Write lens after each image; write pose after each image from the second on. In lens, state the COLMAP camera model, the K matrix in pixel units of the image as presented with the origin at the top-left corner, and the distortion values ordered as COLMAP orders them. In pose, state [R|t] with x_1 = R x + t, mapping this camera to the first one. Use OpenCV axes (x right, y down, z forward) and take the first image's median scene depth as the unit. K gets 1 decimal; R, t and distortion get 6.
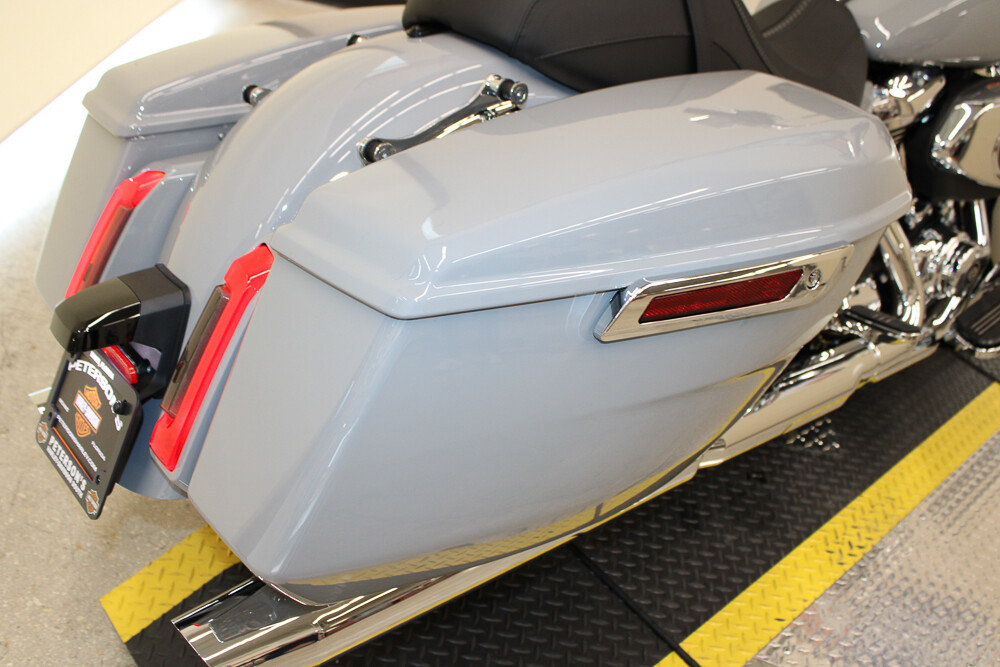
lens RADIAL K [[954.2, 0, 502.1], [0, 954.2, 331.1], [0, 0, 1]] dist [-0.087692, 0.000000]
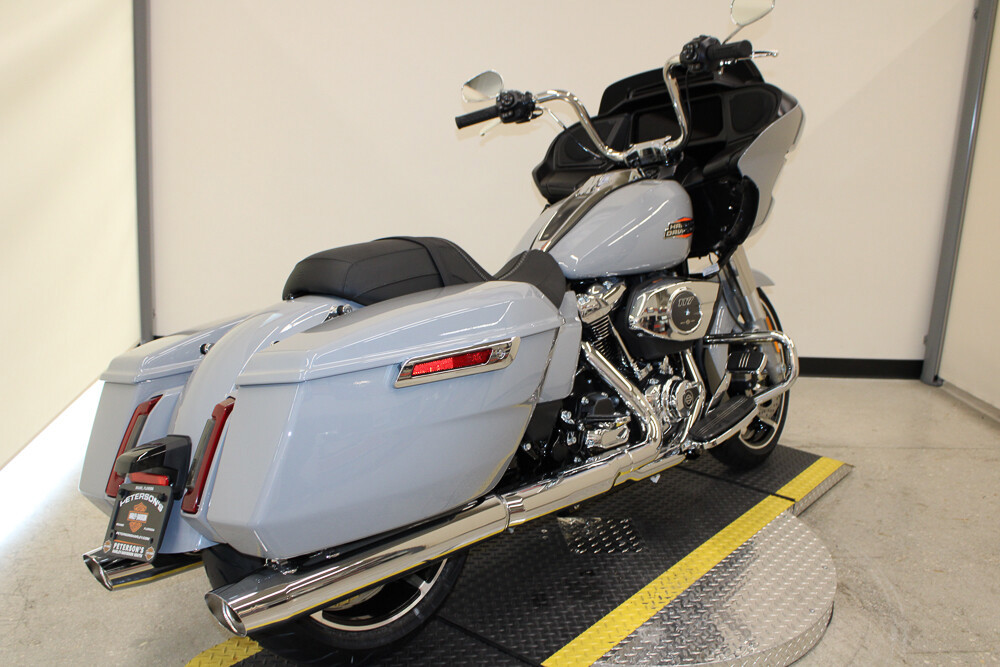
lens RADIAL K [[989.9, 0, 500.3], [0, 989.9, 334.6], [0, 0, 1]] dist [-0.000959, 0.000000]
pose [[0.971789, -0.200236, 0.124623, 0.034759], [0.231671, 0.909460, -0.345270, 0.333715], [-0.044204, 0.364402, 0.930192, -0.519266]]
